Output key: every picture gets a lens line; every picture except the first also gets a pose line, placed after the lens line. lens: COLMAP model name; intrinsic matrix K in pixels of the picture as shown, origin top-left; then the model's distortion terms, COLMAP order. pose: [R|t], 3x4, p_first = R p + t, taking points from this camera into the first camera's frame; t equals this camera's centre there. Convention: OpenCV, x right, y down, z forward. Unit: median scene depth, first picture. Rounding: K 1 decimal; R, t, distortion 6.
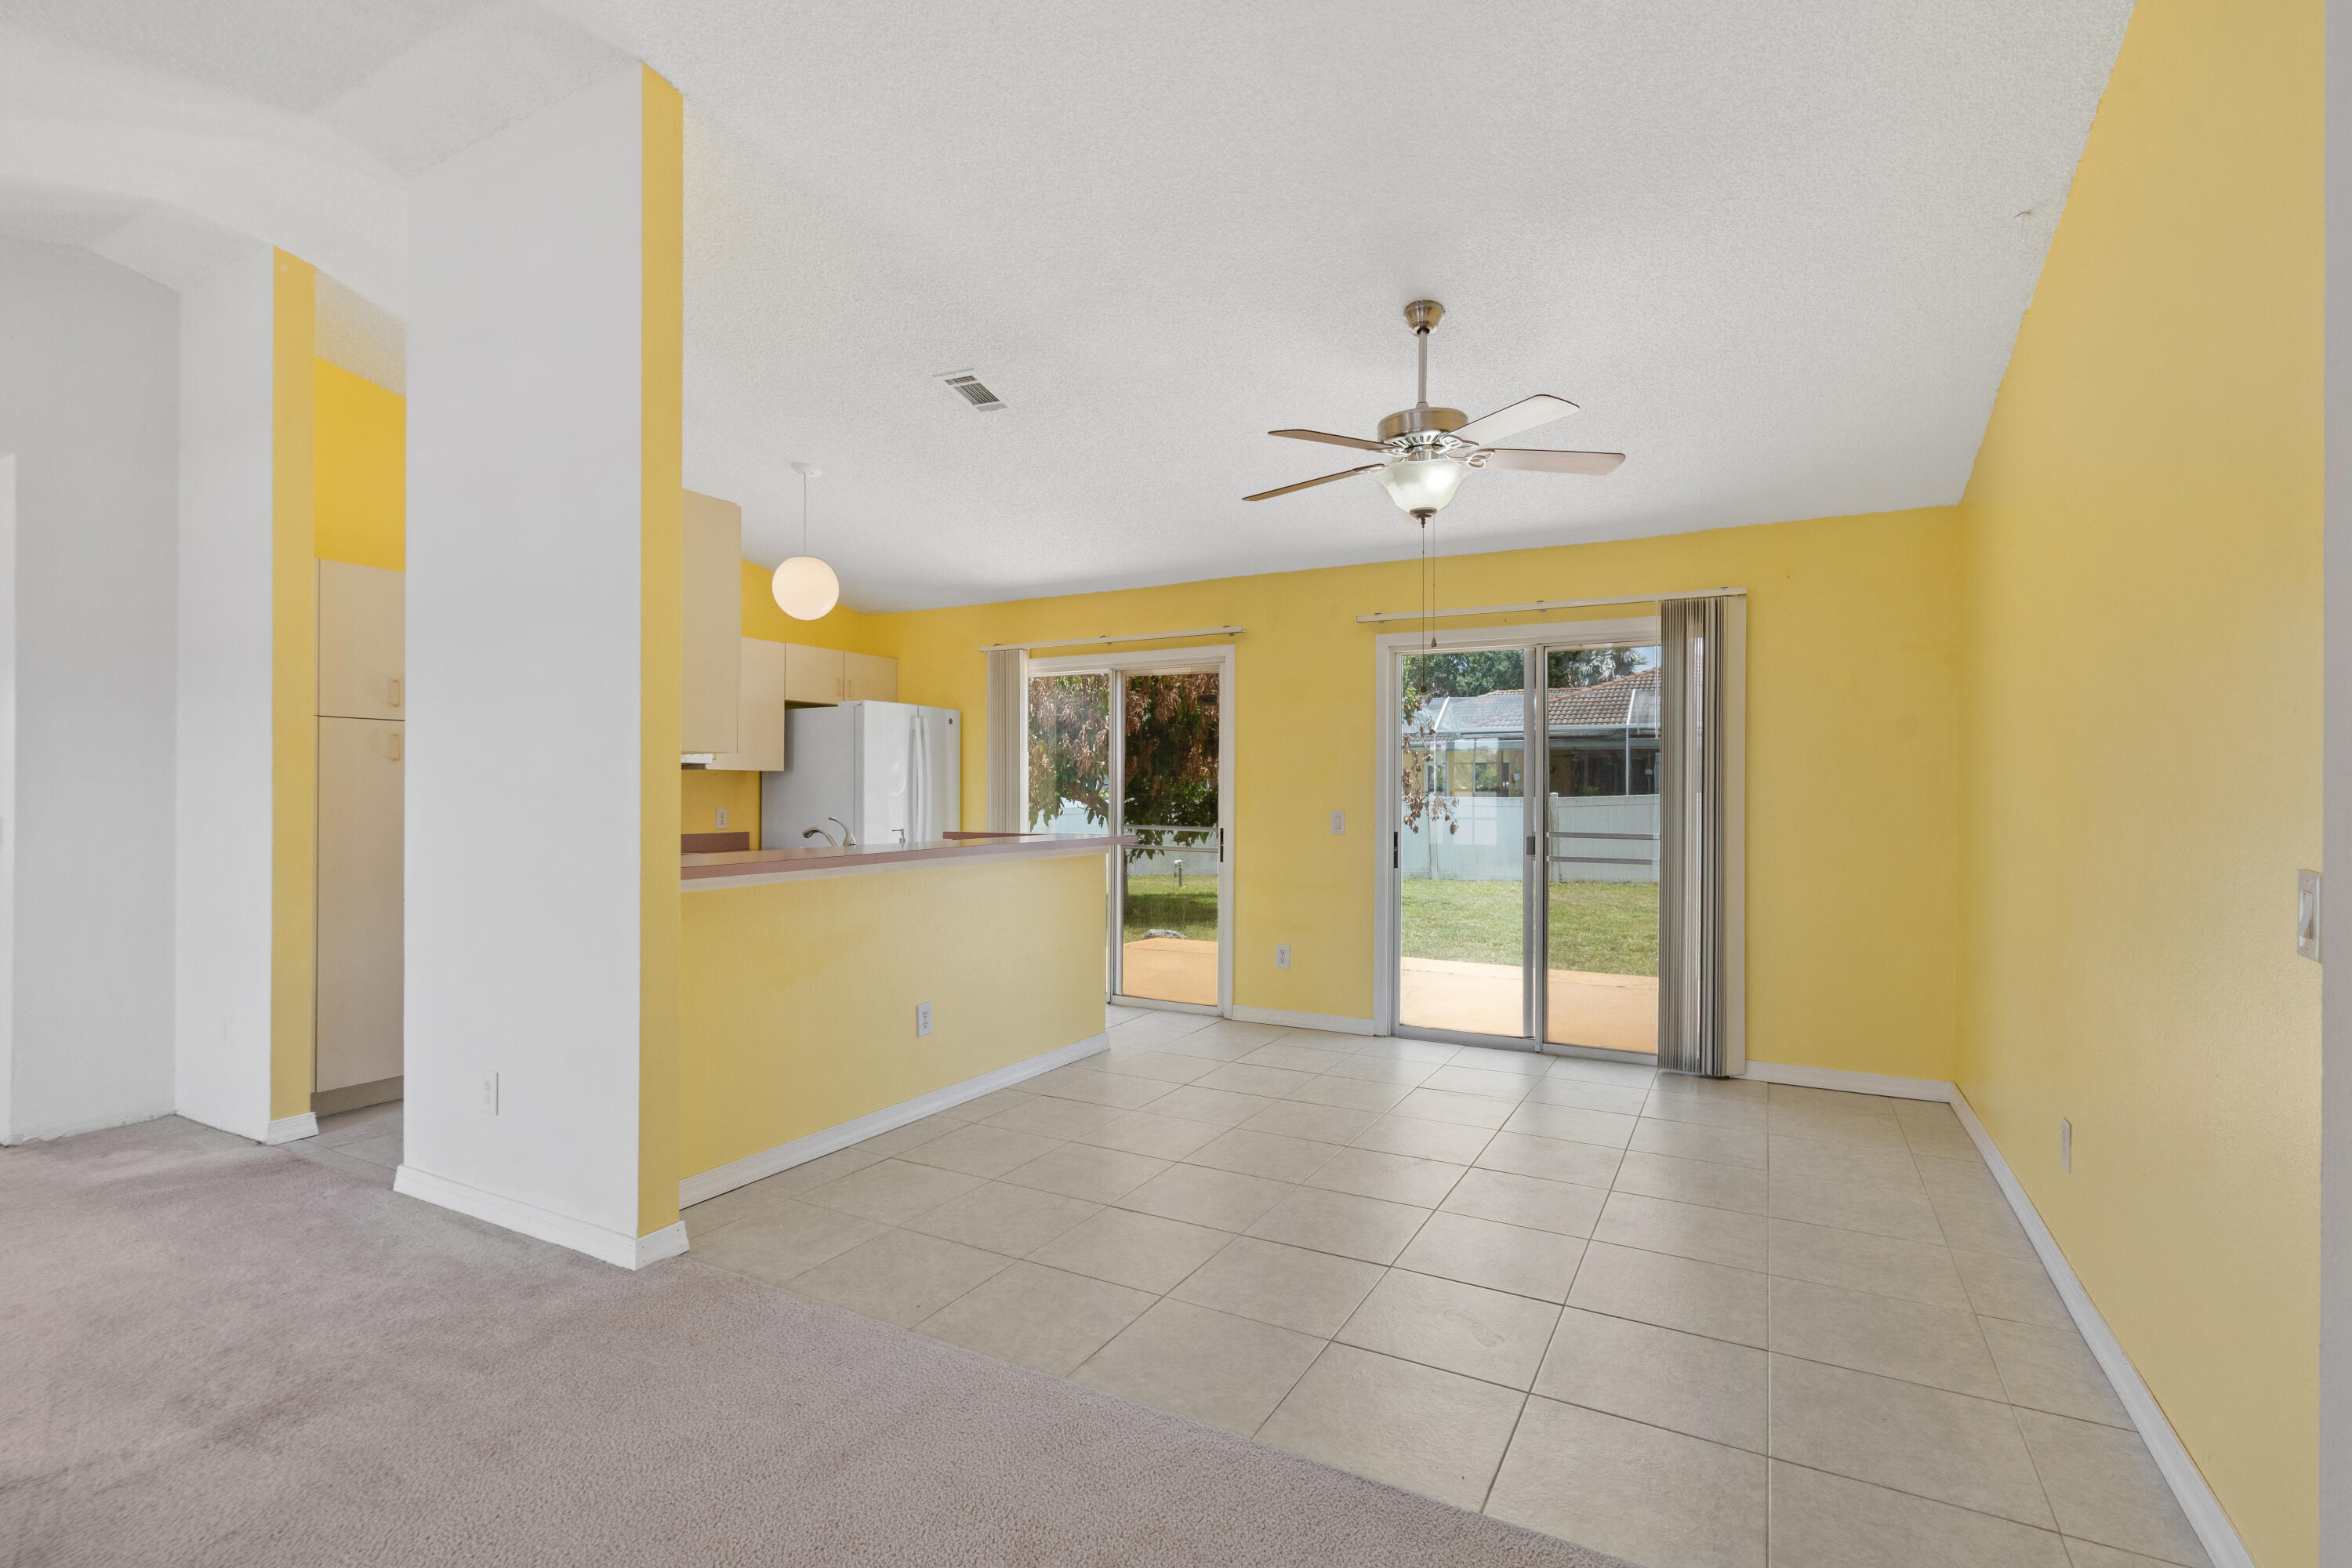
lens RADIAL K [[1078.2, 0, 1164.9], [0, 1078.2, 796.9], [0, 0, 1]] dist [-0.002249, 0.001477]
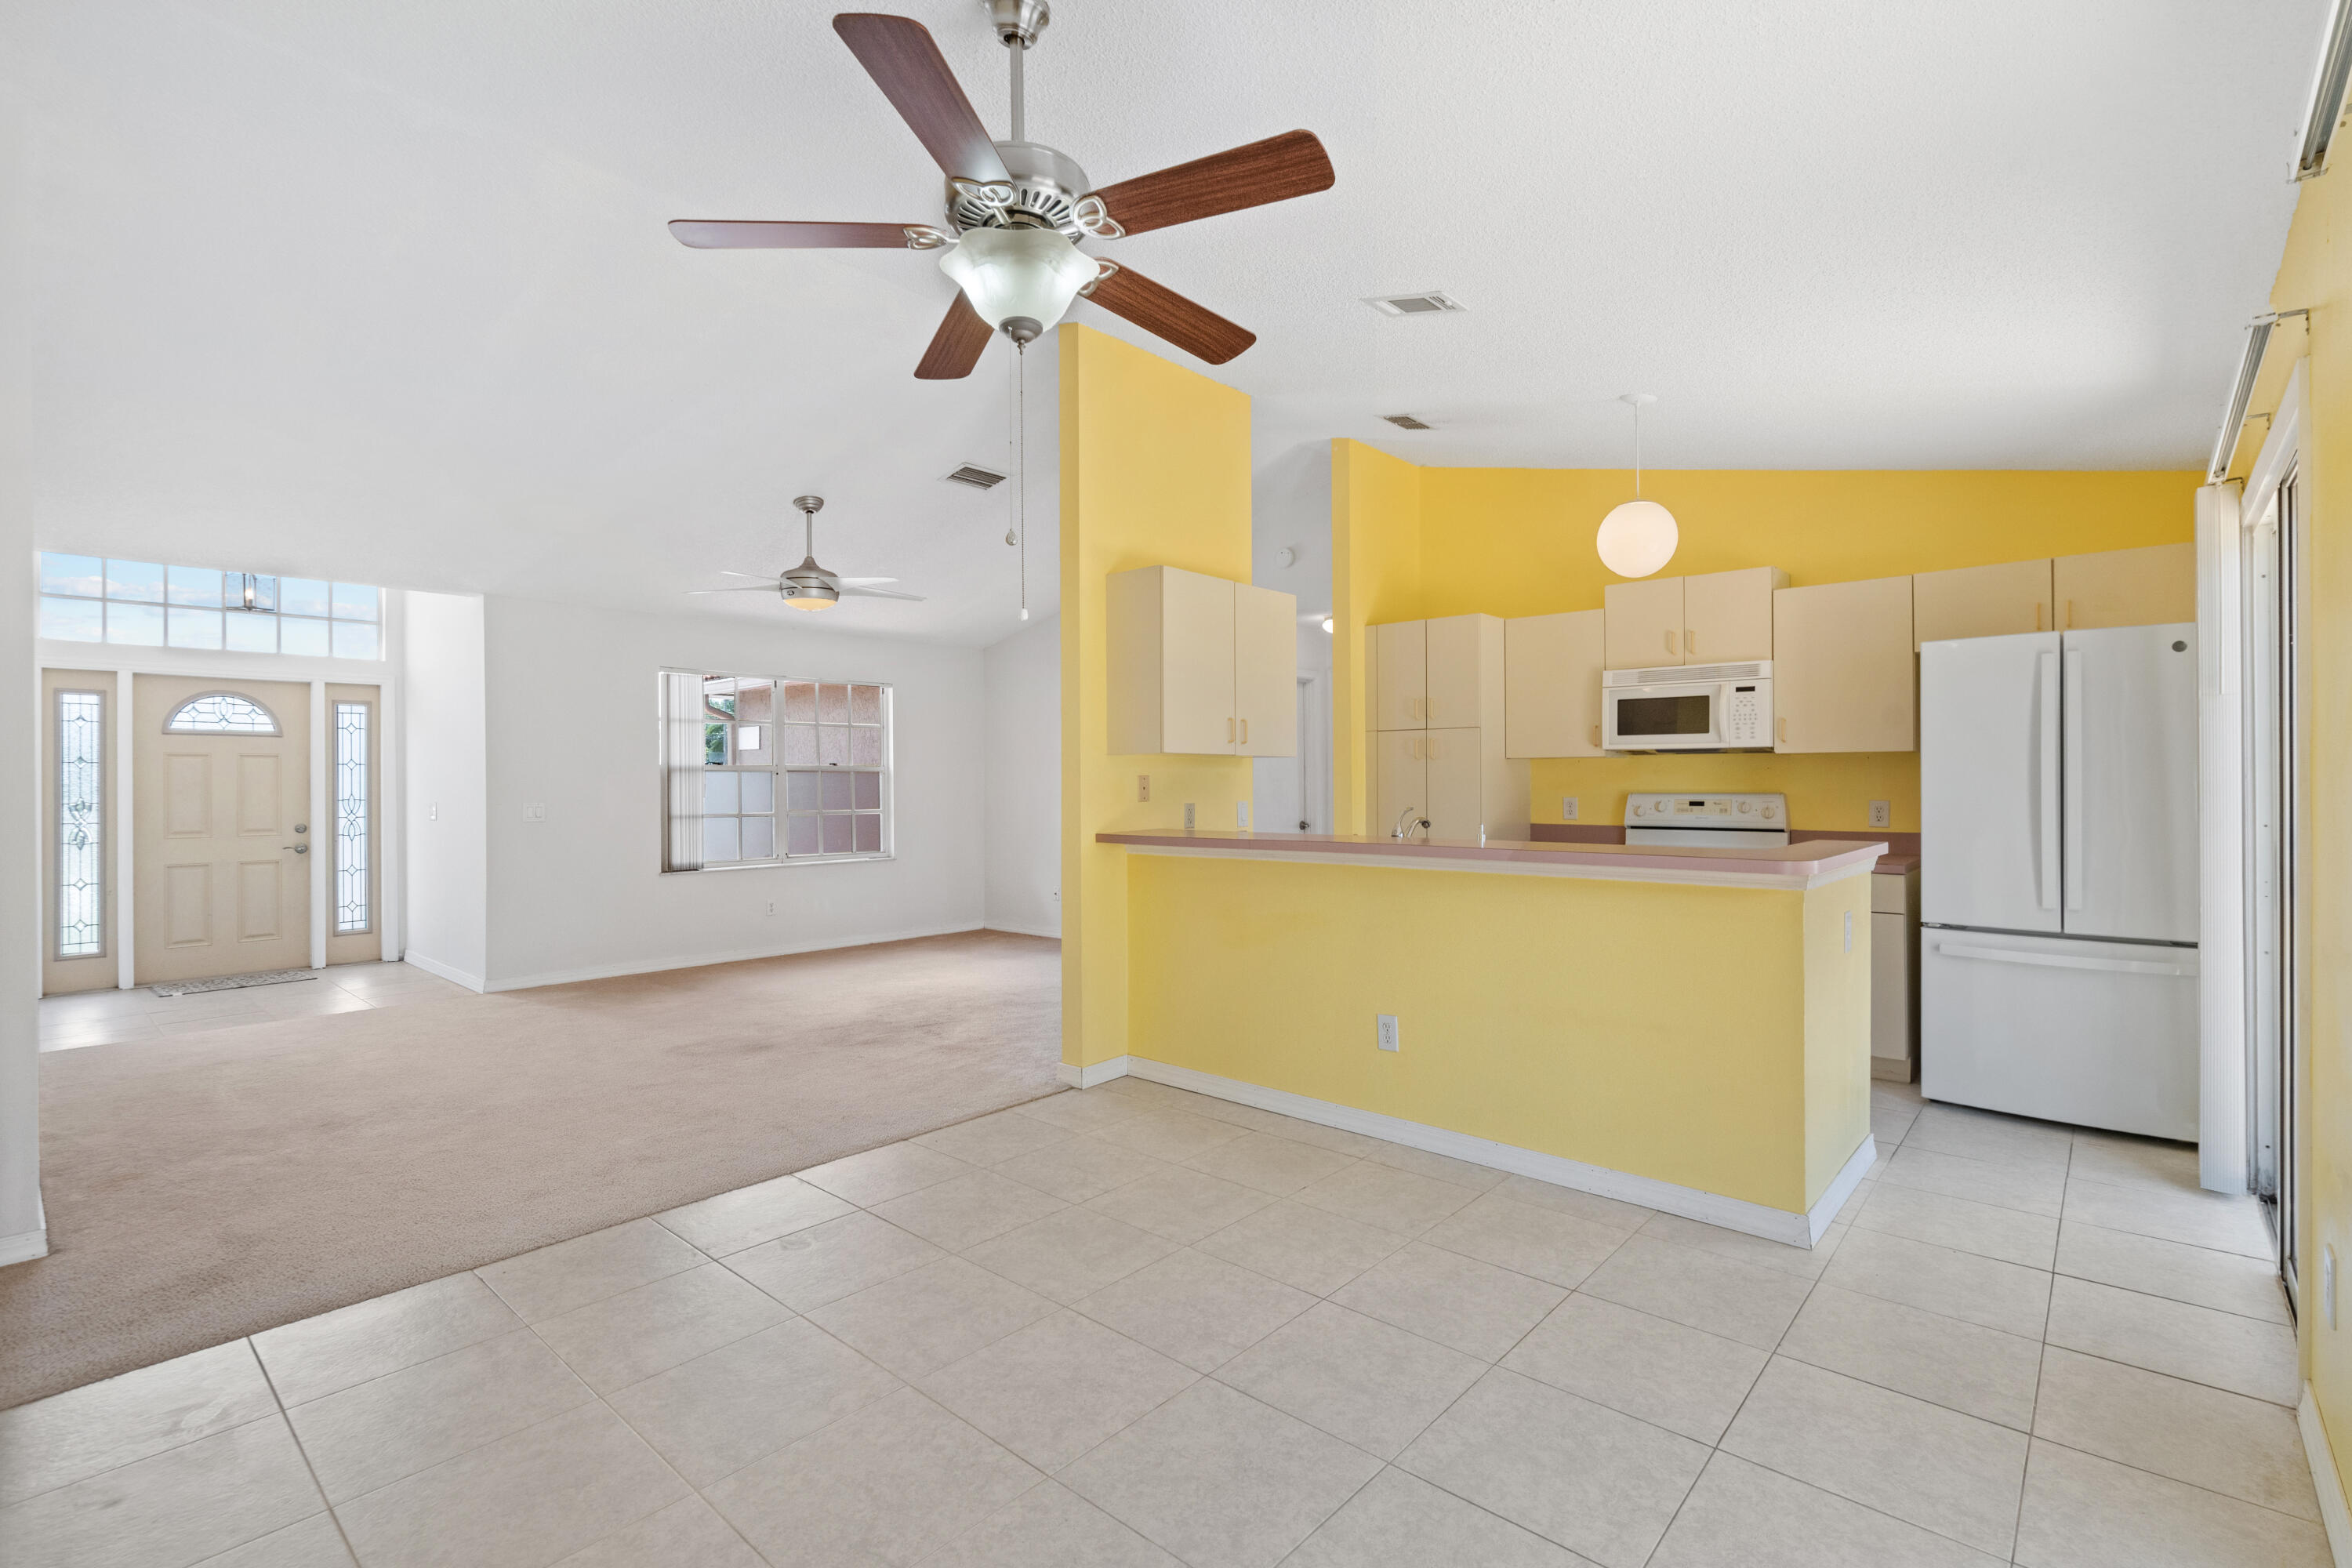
lens RADIAL K [[1078.2, 0, 1152.4], [0, 1078.2, 778.2], [0, 0, 1]] dist [-0.002249, 0.001477]
pose [[-0.237621, -0.003200, -0.971353, 0.597650], [0.000363, 0.999994, -0.003384, -0.004494], [0.971358, -0.001157, -0.237619, 0.866797]]
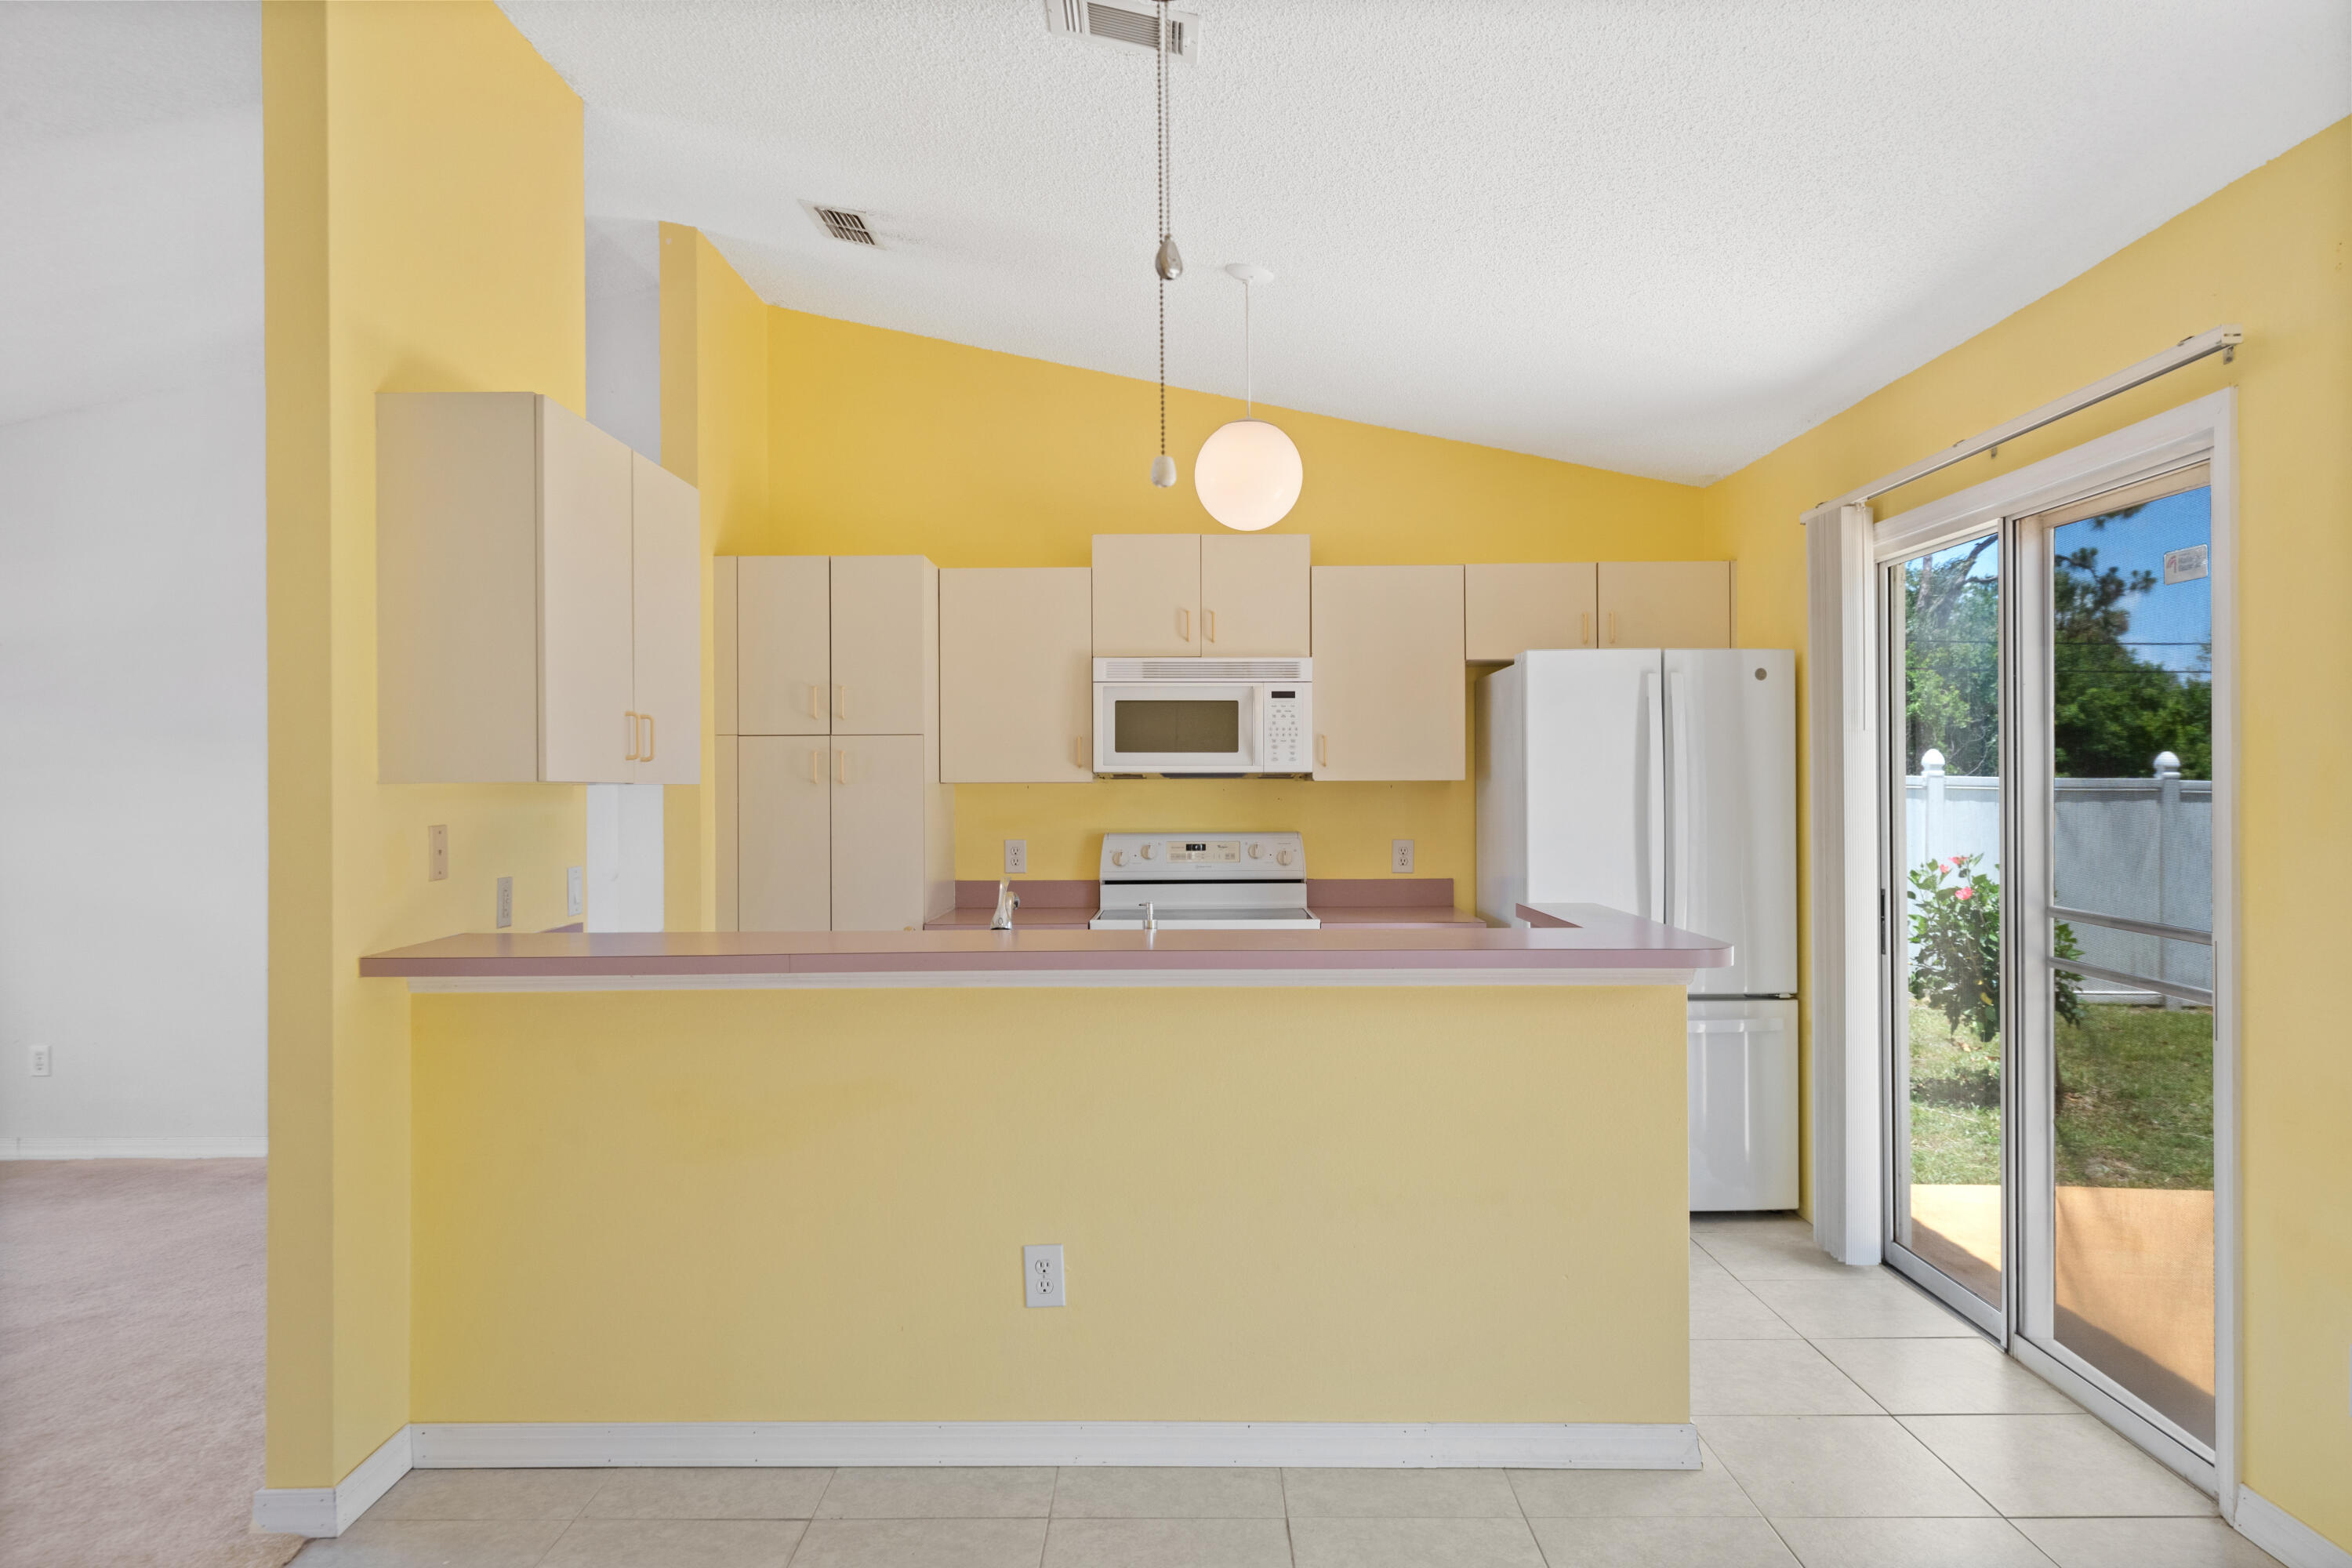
lens RADIAL K [[1511.6, 0, 1188.1], [0, 1511.6, 778.2], [0, 0, 1]] dist [0.005869, -0.002297]
pose [[0.479280, -0.009367, -0.877612, 0.383366], [0.003082, 0.999955, -0.008990, -0.023264], [0.877657, 0.001604, 0.479287, 0.602379]]
